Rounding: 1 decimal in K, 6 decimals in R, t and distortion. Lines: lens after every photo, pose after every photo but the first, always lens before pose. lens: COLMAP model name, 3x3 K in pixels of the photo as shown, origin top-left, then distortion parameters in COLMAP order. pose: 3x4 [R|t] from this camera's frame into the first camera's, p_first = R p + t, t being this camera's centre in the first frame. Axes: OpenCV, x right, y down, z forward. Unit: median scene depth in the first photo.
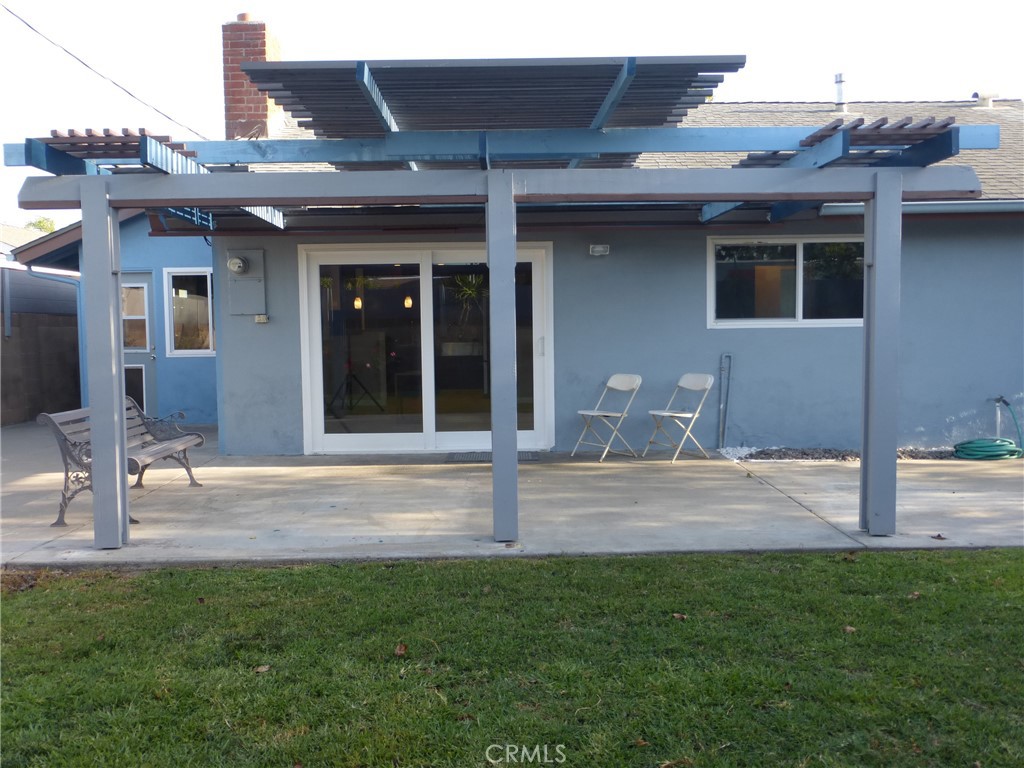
lens RADIAL K [[841.3, 0, 512.4], [0, 841.3, 380.7], [0, 0, 1]] dist [-0.042404, 0.059053]
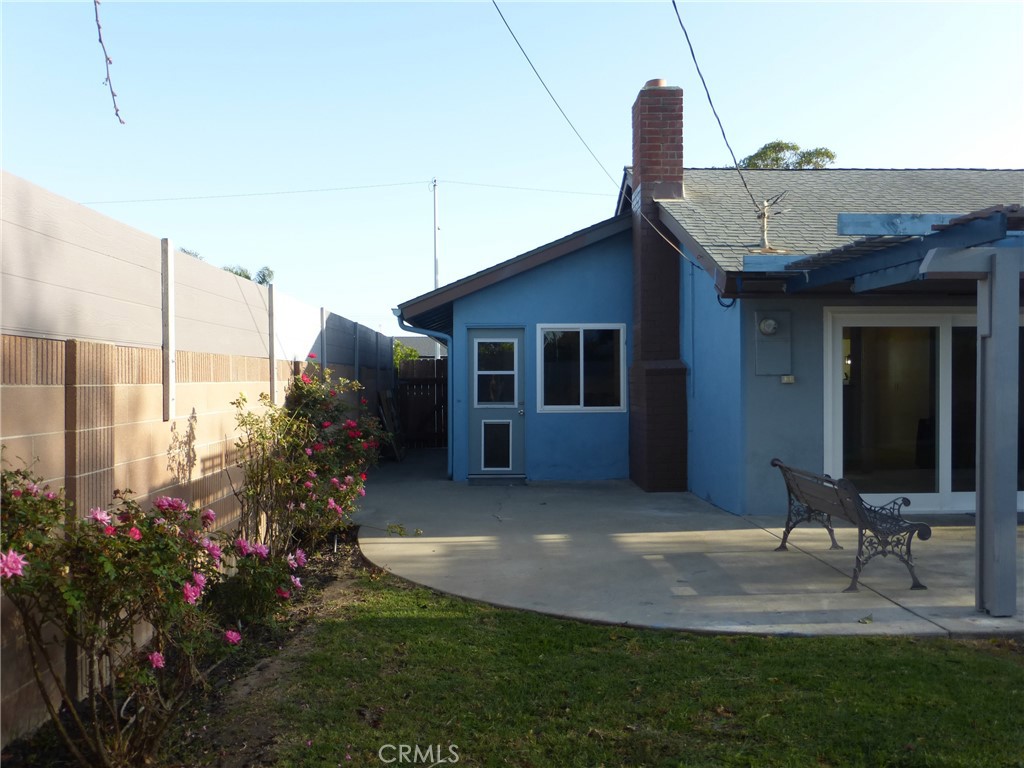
lens RADIAL K [[841.3, 0, 509.7], [0, 841.3, 381.7], [0, 0, 1]] dist [-0.042404, 0.059053]
pose [[0.999849, 0.007759, 0.015533, -0.653455], [-0.006876, 0.998400, -0.056130, -0.011873], [-0.015944, 0.056014, 0.998303, -0.004744]]
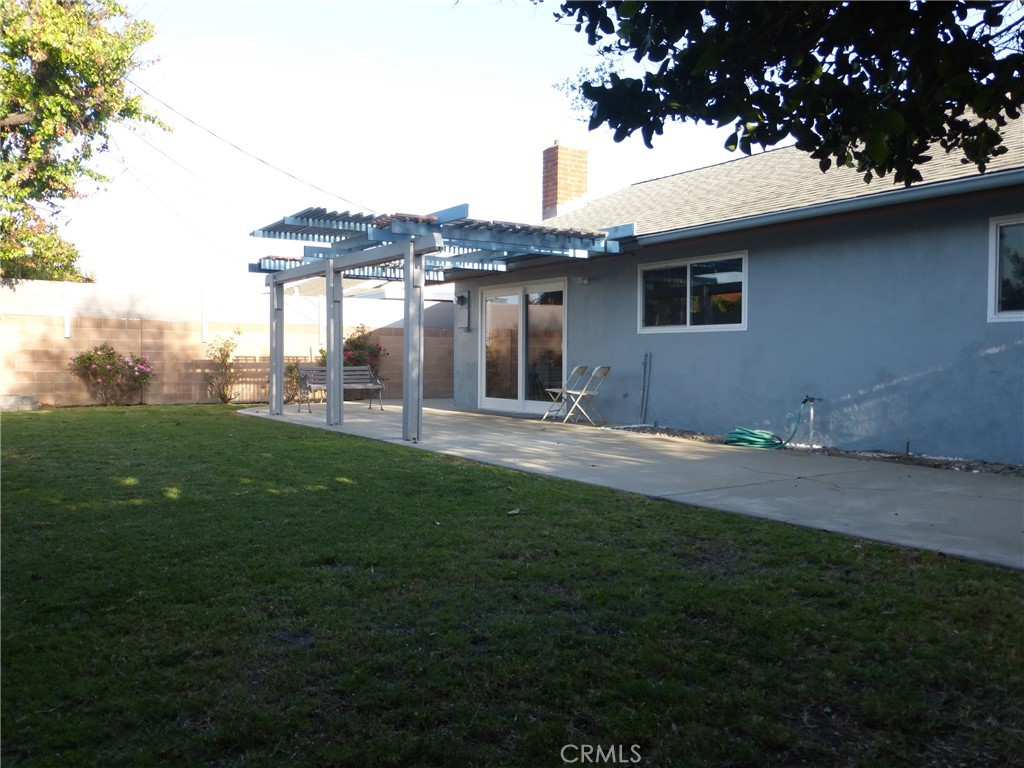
lens RADIAL K [[841.3, 0, 511.3], [0, 841.3, 385.8], [0, 0, 1]] dist [-0.042404, 0.059053]
pose [[0.563499, 0.043347, -0.824979, 1.203020], [-0.072377, 0.997373, 0.002968, 0.030645], [0.822940, 0.058037, 0.565156, 0.080757]]
